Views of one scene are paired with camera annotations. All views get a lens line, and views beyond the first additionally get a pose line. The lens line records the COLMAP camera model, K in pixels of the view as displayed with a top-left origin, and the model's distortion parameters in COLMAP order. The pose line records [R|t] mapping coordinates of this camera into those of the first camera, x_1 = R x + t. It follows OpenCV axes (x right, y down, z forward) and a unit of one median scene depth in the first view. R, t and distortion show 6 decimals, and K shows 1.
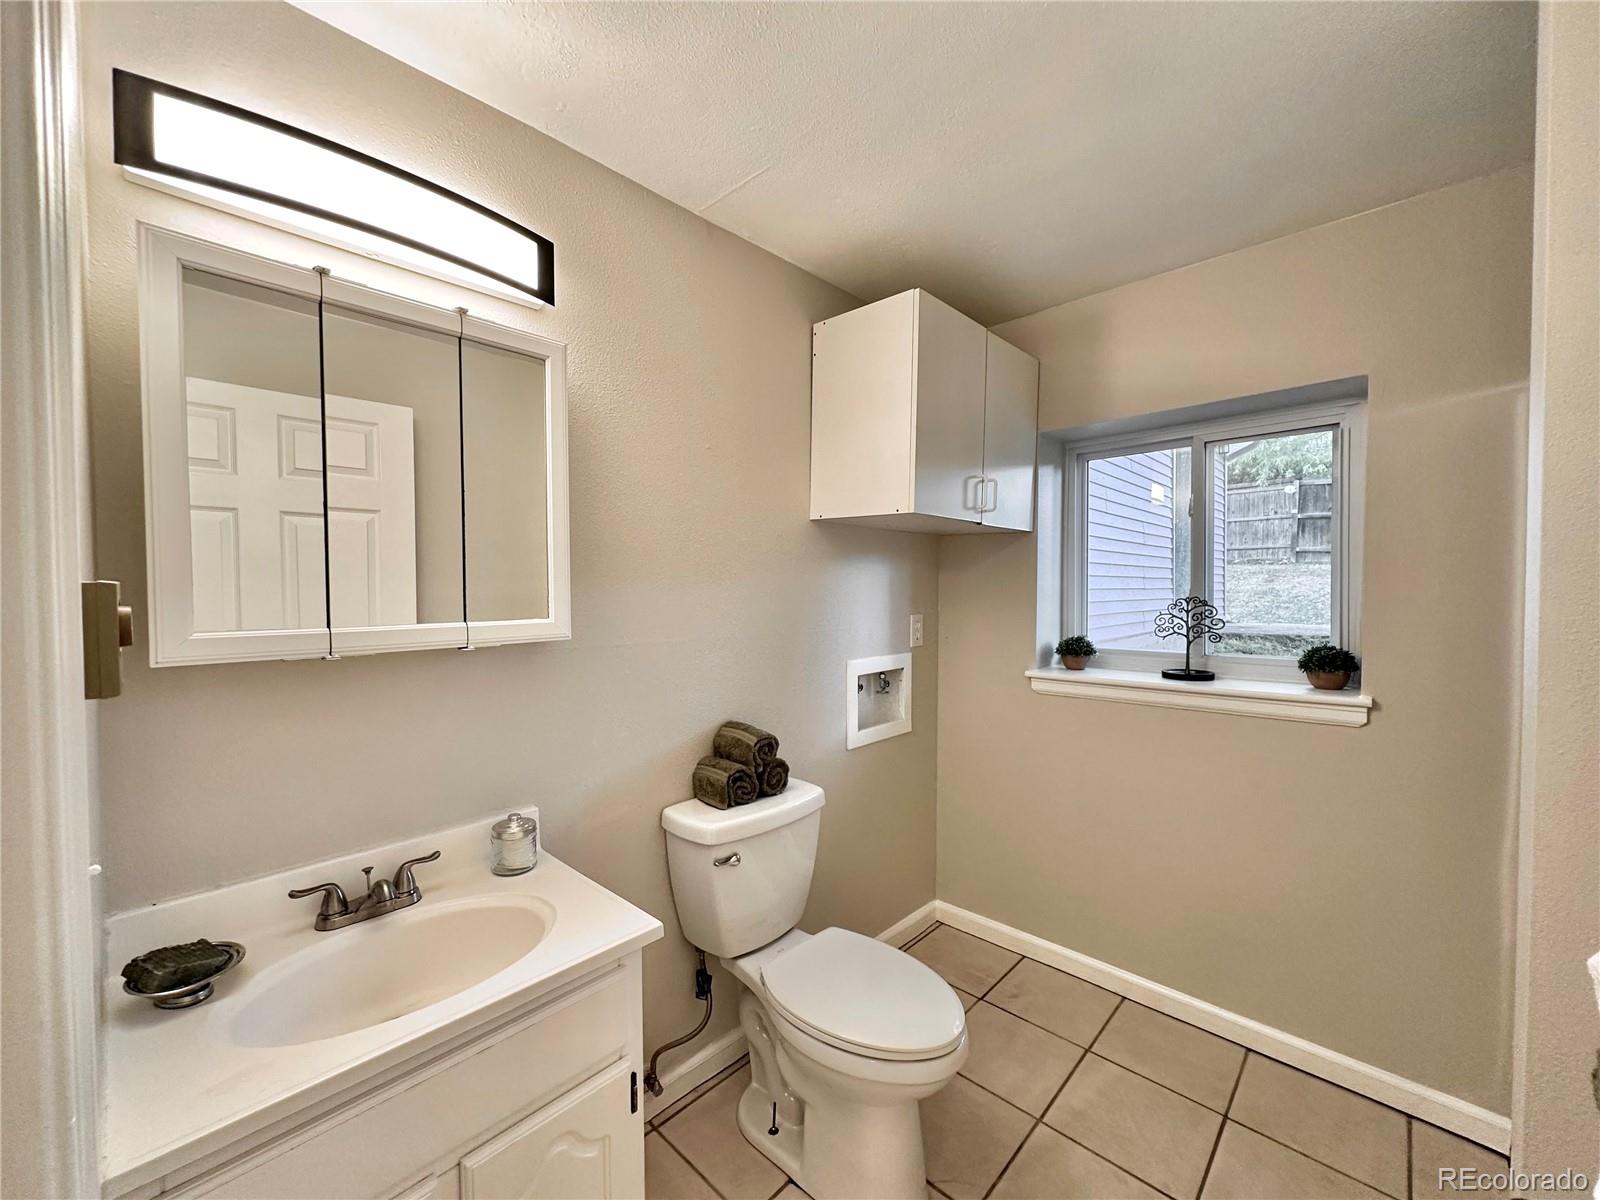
lens RADIAL K [[637.5, 0, 796.3], [0, 637.5, 600.0], [0, 0, 1]] dist [-0.002868, 0.000766]
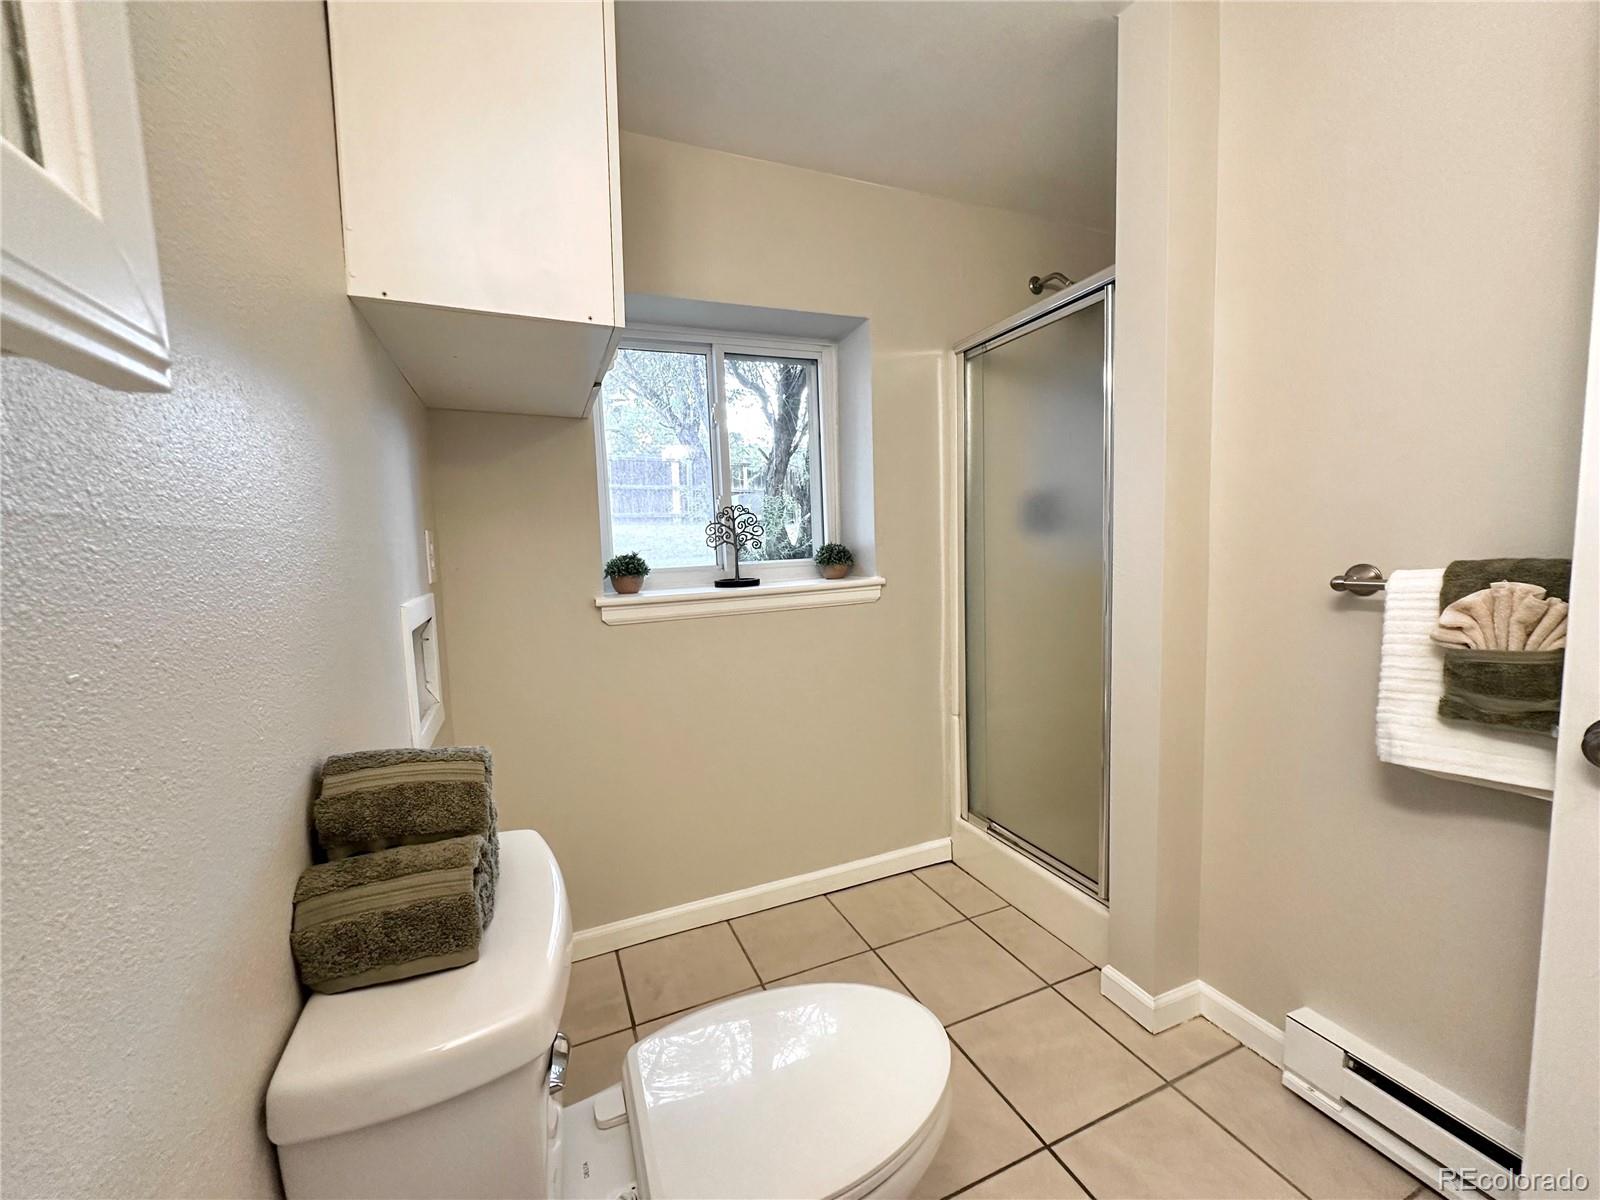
lens RADIAL K [[637.5, 0, 801.6], [0, 637.5, 597.4], [0, 0, 1]] dist [-0.002868, 0.000766]
pose [[0.389528, -0.090390, 0.916568, -0.316611], [0.053901, 0.995704, 0.075287, 0.078158], [-0.919436, 0.020078, 0.392727, 0.566735]]
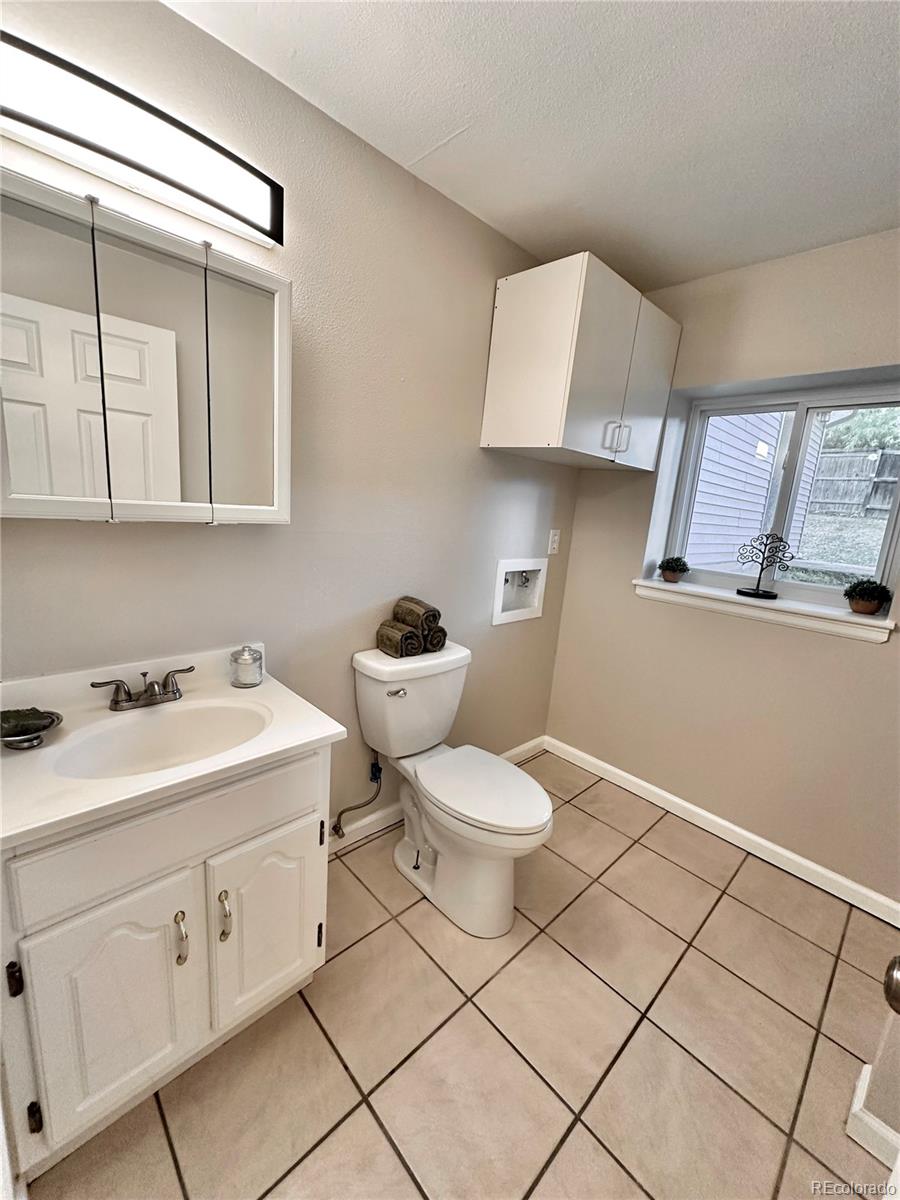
lens RADIAL K [[478.1, 0, 447.1], [0, 478.1, 596.1], [0, 0, 1]] dist [-0.002868, 0.000766]
pose [[0.995509, 0.089557, -0.030695, 0.012645], [-0.082996, 0.981574, 0.172117, 0.006968], [0.045543, -0.168797, 0.984598, 0.003033]]
